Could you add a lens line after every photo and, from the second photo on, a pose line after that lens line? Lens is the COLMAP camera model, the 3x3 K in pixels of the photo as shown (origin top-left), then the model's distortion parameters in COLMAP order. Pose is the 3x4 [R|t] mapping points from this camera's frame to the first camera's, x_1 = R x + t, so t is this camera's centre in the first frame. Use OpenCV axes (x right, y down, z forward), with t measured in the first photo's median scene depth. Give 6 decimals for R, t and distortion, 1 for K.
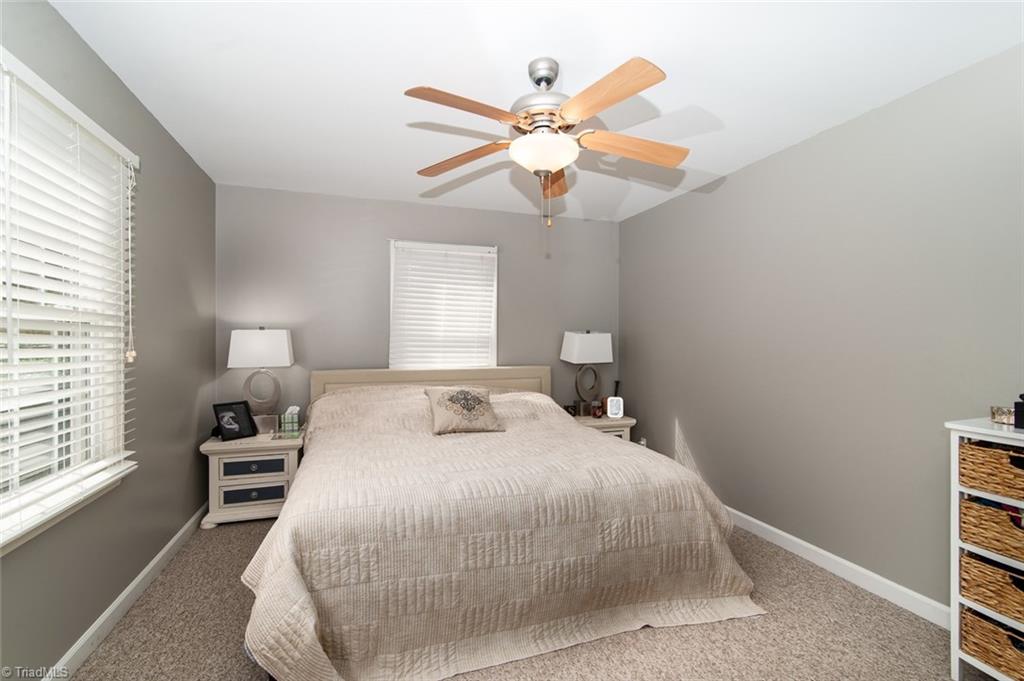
lens RADIAL K [[483.0, 0, 512.0], [0, 483.0, 340.5], [0, 0, 1]] dist [0.002431, 0.000339]
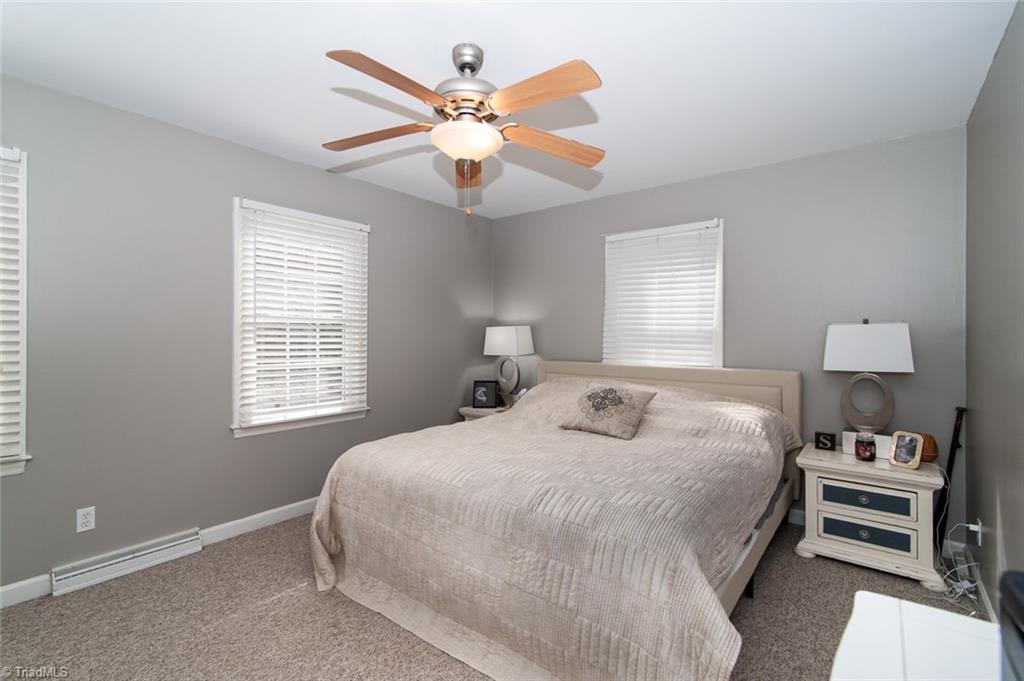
lens RADIAL K [[481.6, 0, 513.4], [0, 481.6, 332.0], [0, 0, 1]] dist [0.001665, 0.000149]
pose [[0.512899, -0.004842, -0.858435, 0.618091], [-0.003954, 0.999960, -0.008003, 0.003149], [0.858440, 0.007499, 0.512859, 0.382848]]
